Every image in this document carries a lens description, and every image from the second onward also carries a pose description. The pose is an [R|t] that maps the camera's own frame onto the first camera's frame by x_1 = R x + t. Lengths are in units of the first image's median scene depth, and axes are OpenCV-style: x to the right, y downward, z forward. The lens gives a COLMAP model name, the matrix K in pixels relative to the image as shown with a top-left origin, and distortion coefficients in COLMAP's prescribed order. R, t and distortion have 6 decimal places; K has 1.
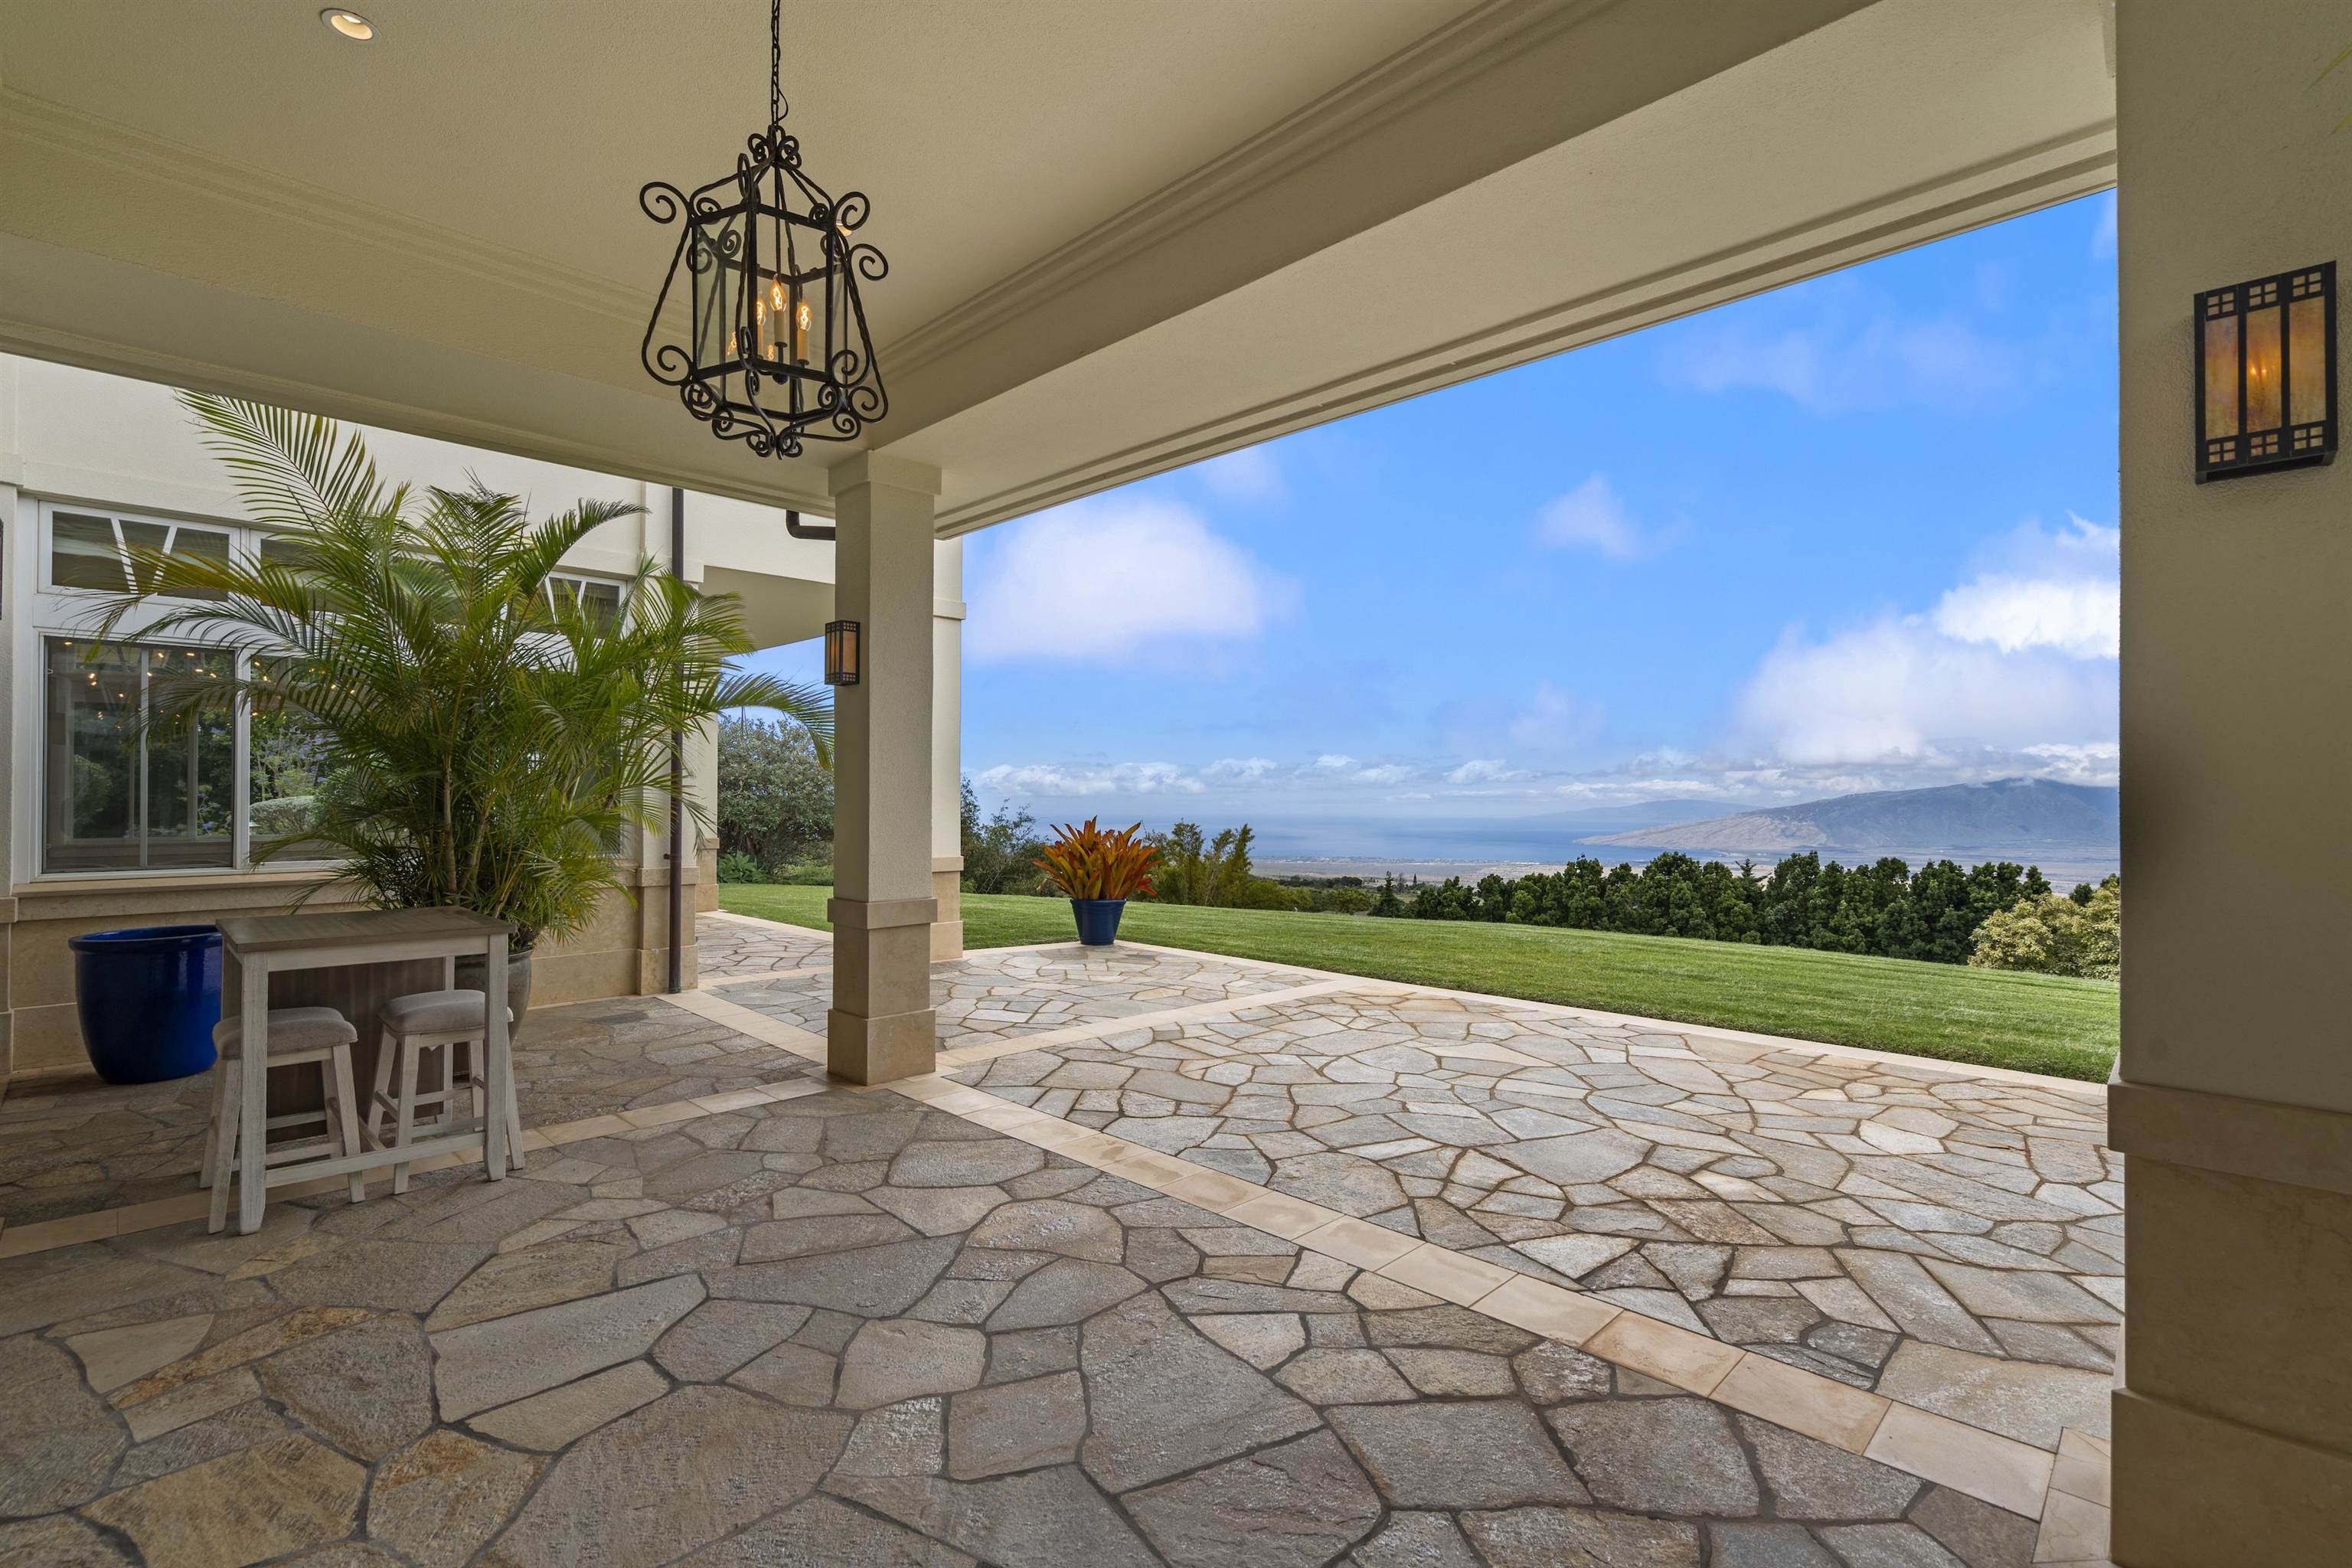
lens RADIAL K [[1050.1, 0, 1176.0], [0, 1050.1, 784.0], [0, 0, 1]] dist [-0.011887, -0.000067]
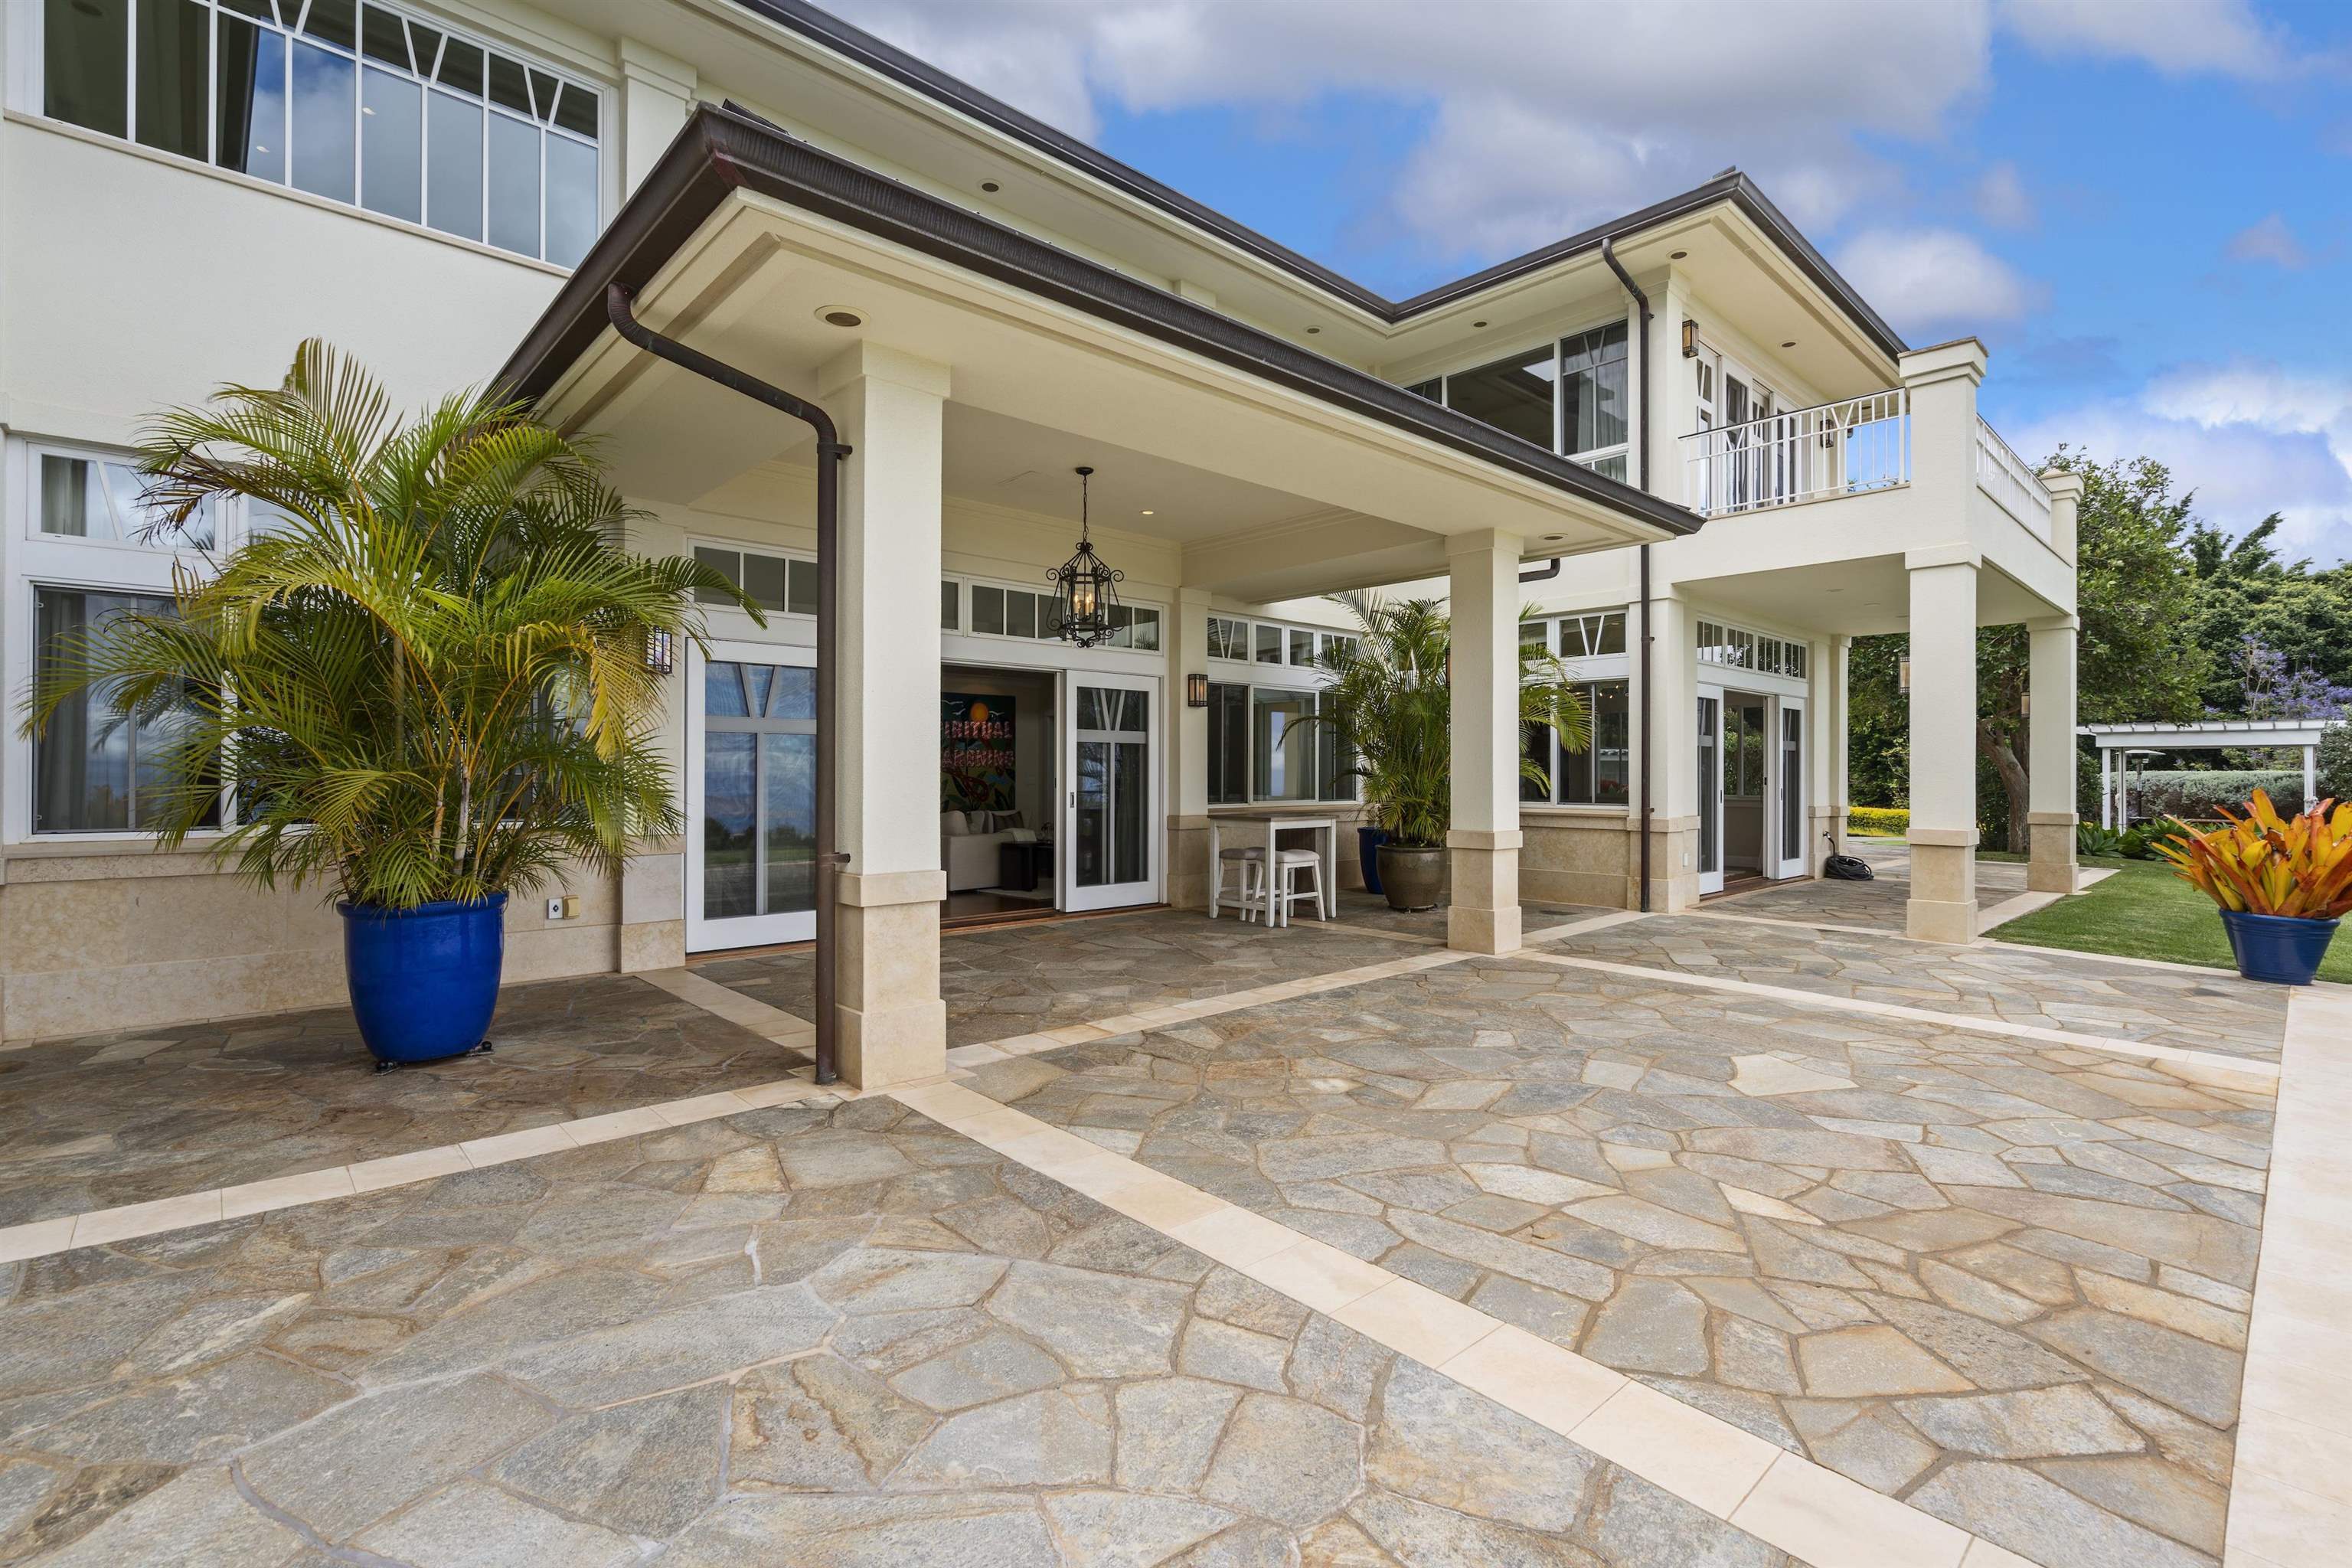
lens RADIAL K [[1050.1, 0, 1176.0], [0, 1050.1, 784.0], [0, 0, 1]] dist [-0.011887, -0.000067]
pose [[-0.042846, 0.007266, -0.999055, 1.389238], [0.013249, 0.999890, 0.006704, 0.031477], [0.998994, -0.012950, -0.042937, 0.724712]]
